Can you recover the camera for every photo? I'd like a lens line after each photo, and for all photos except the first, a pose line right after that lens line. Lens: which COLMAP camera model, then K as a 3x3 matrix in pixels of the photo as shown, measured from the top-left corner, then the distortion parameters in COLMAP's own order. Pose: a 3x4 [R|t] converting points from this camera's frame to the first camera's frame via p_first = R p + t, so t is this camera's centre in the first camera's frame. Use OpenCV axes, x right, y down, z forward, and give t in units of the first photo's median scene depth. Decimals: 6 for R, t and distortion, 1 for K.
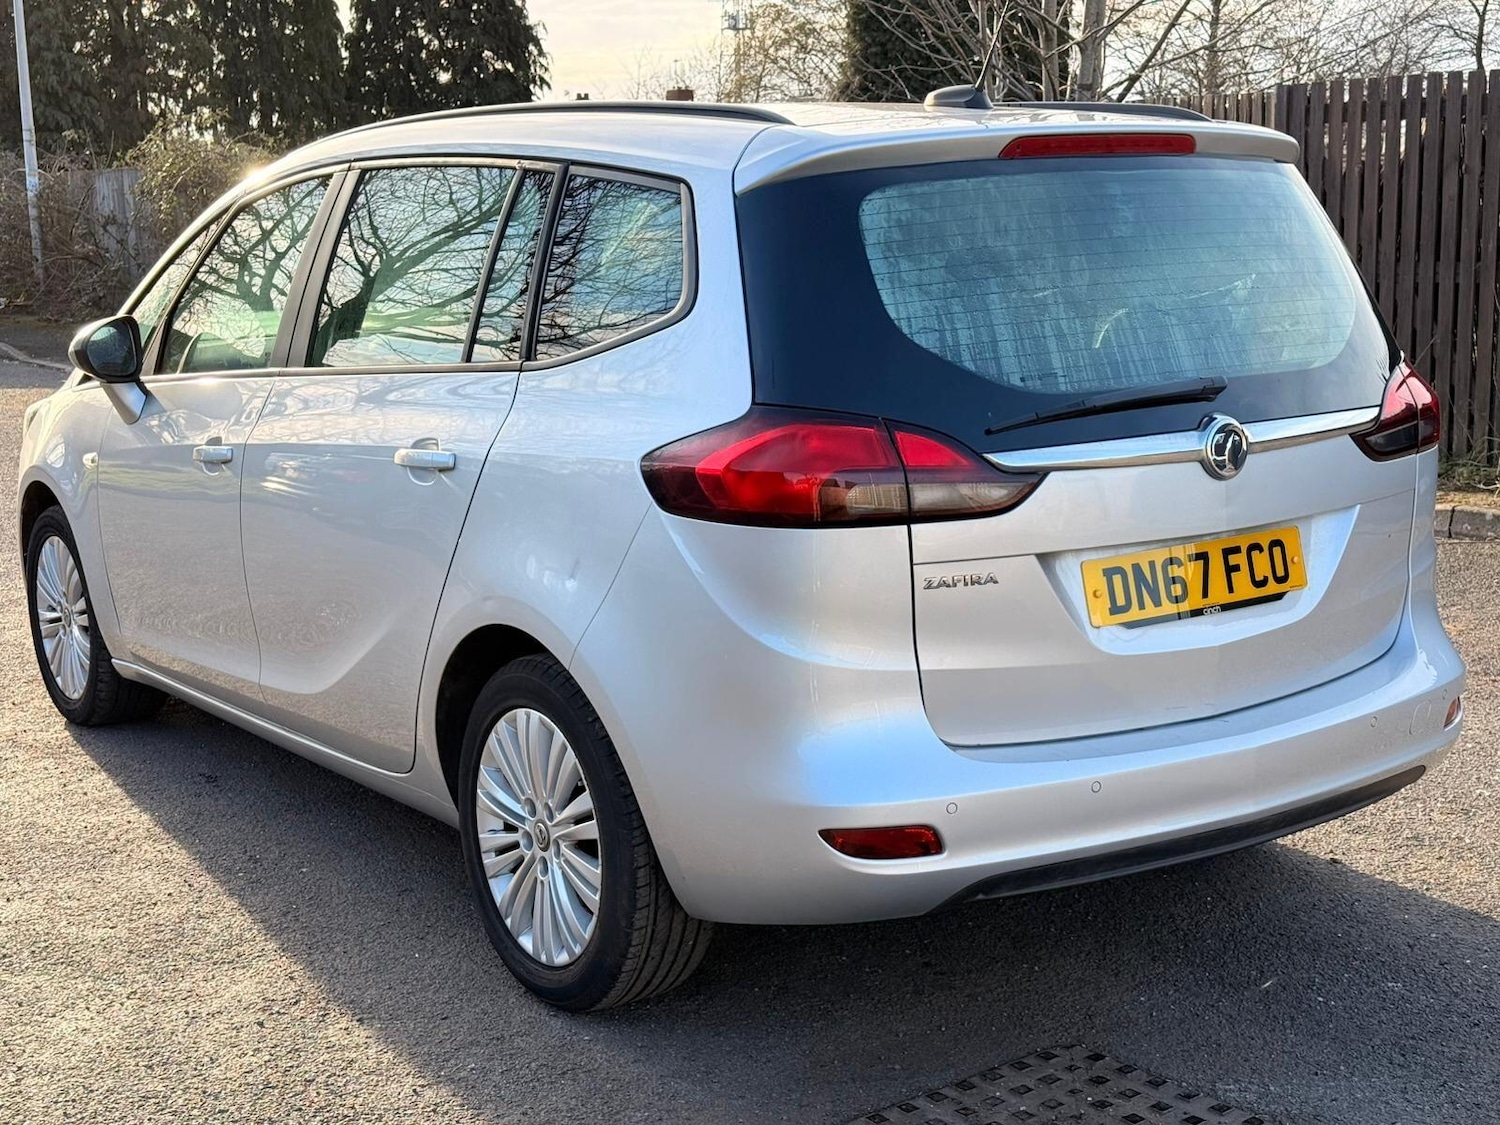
lens RADIAL K [[2075.8, 0, 750.0], [0, 2075.8, 562.5], [0, 0, 1]] dist [0.265157, -1.442884]
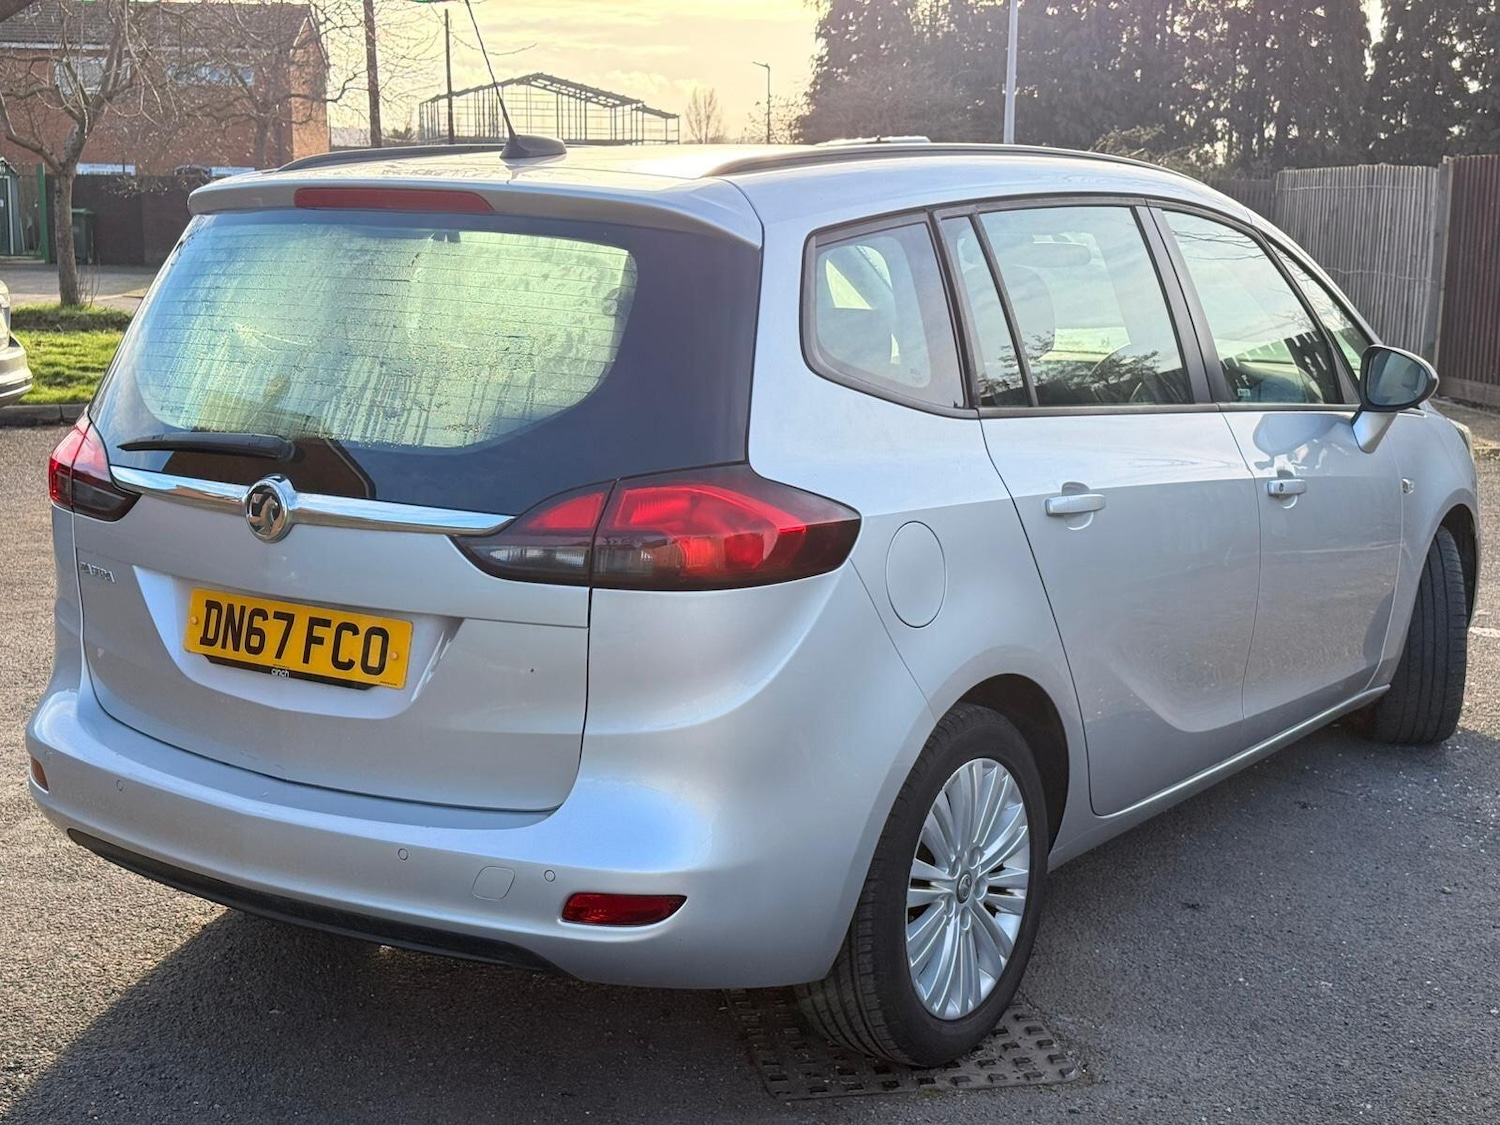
lens RADIAL K [[2075.8, 0, 750.0], [0, 2075.8, 562.5], [0, 0, 1]] dist [0.265157, -1.442884]
pose [[0.352208, 0.191819, -0.916054, 1.177411], [-0.178994, 0.974511, 0.135239, -0.198333], [0.918646, 0.116336, 0.377565, 0.812213]]
